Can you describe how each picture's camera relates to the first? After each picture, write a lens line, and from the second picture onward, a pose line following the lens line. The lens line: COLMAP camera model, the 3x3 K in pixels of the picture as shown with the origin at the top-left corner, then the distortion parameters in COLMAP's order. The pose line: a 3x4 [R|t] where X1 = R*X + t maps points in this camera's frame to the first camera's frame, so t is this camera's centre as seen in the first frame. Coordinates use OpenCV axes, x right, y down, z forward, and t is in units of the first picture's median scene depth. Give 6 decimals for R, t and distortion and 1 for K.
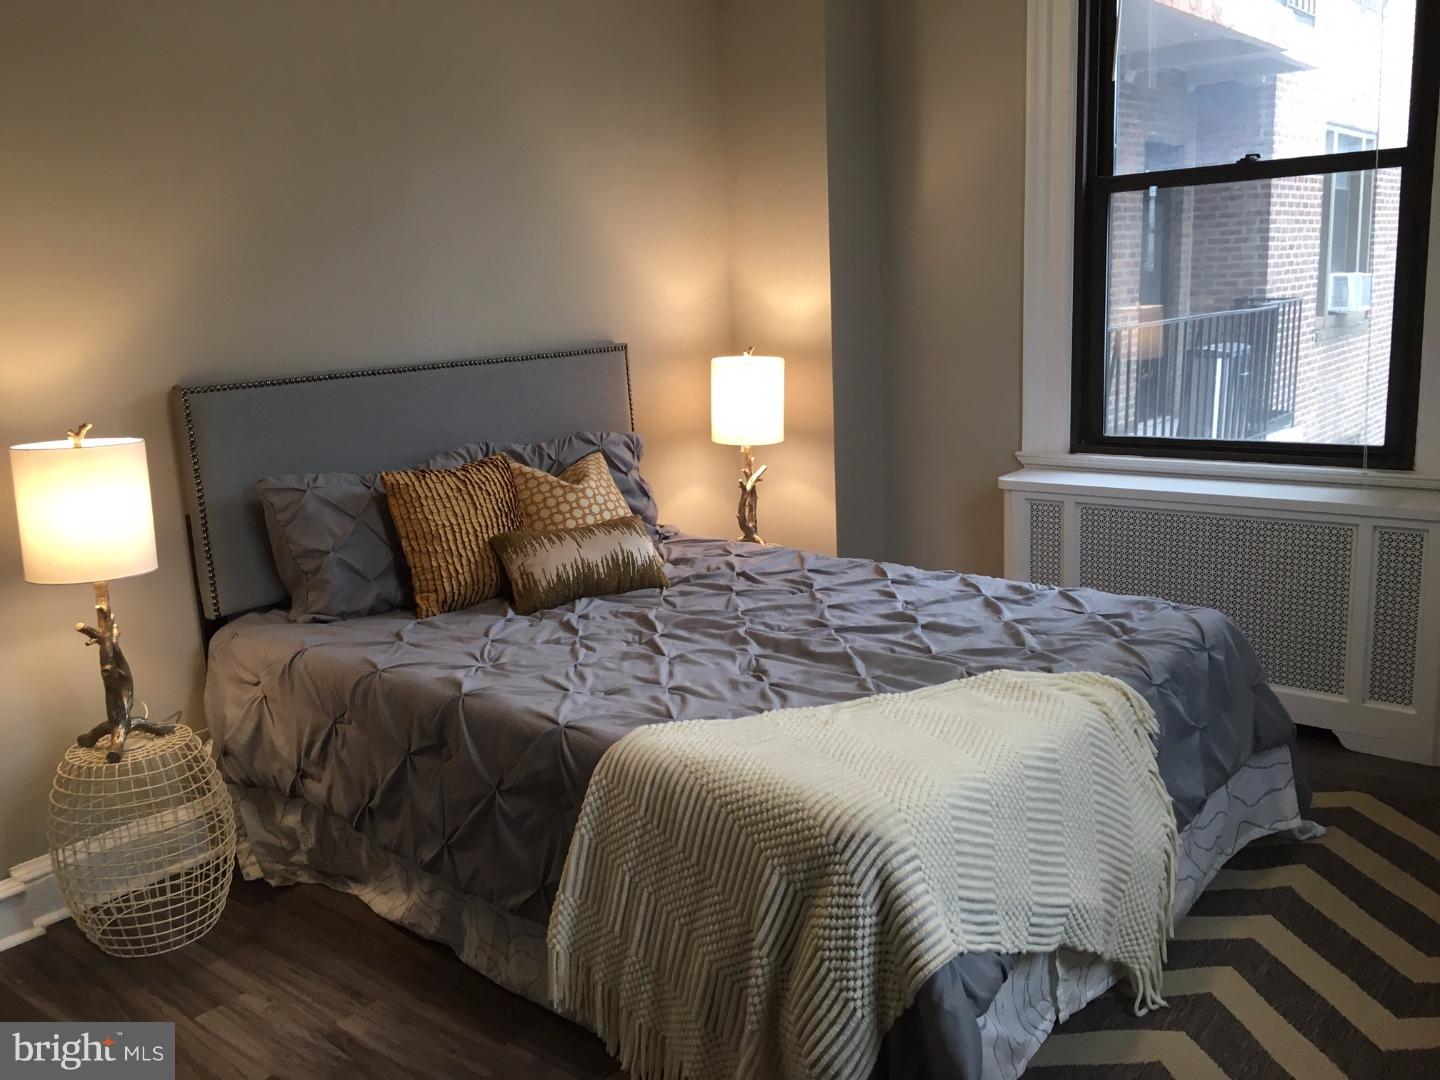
lens RADIAL K [[1236.6, 0, 720.0], [0, 1236.6, 540.0], [0, 0, 1]] dist [0.047086, 0.002223]
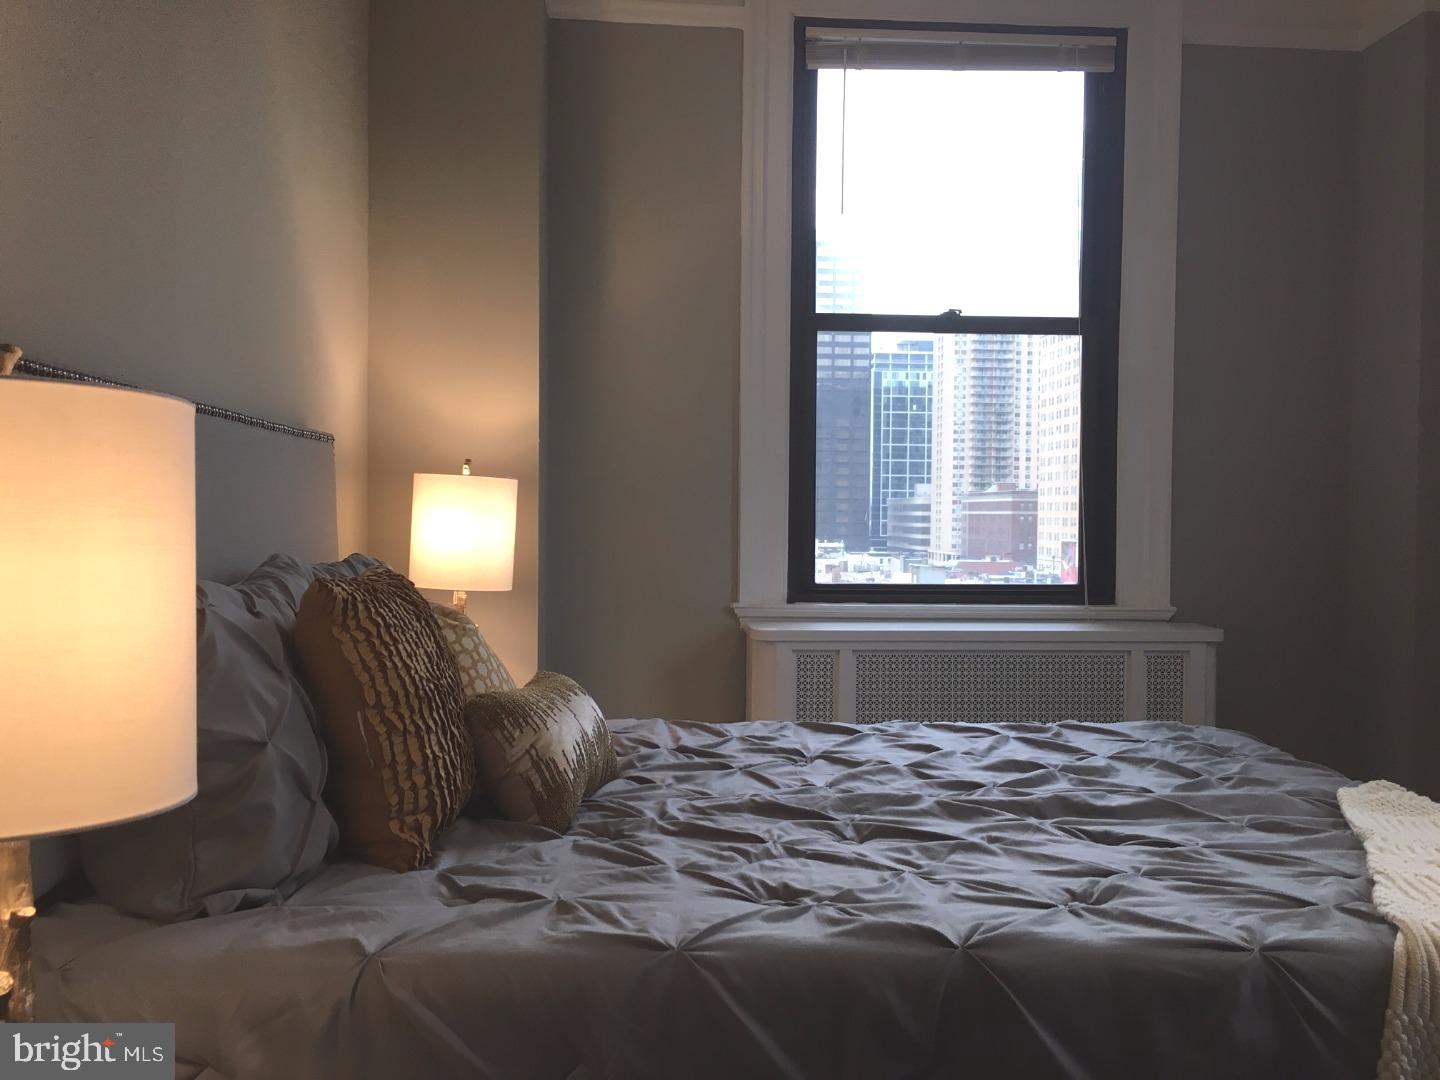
lens RADIAL K [[1236.6, 0, 720.0], [0, 1236.6, 540.0], [0, 0, 1]] dist [0.047086, 0.002223]
pose [[0.715420, 0.034990, 0.697818, -0.447902], [0.102457, 0.982695, -0.154315, 0.021068], [-0.691142, 0.181896, 0.699455, 0.482194]]
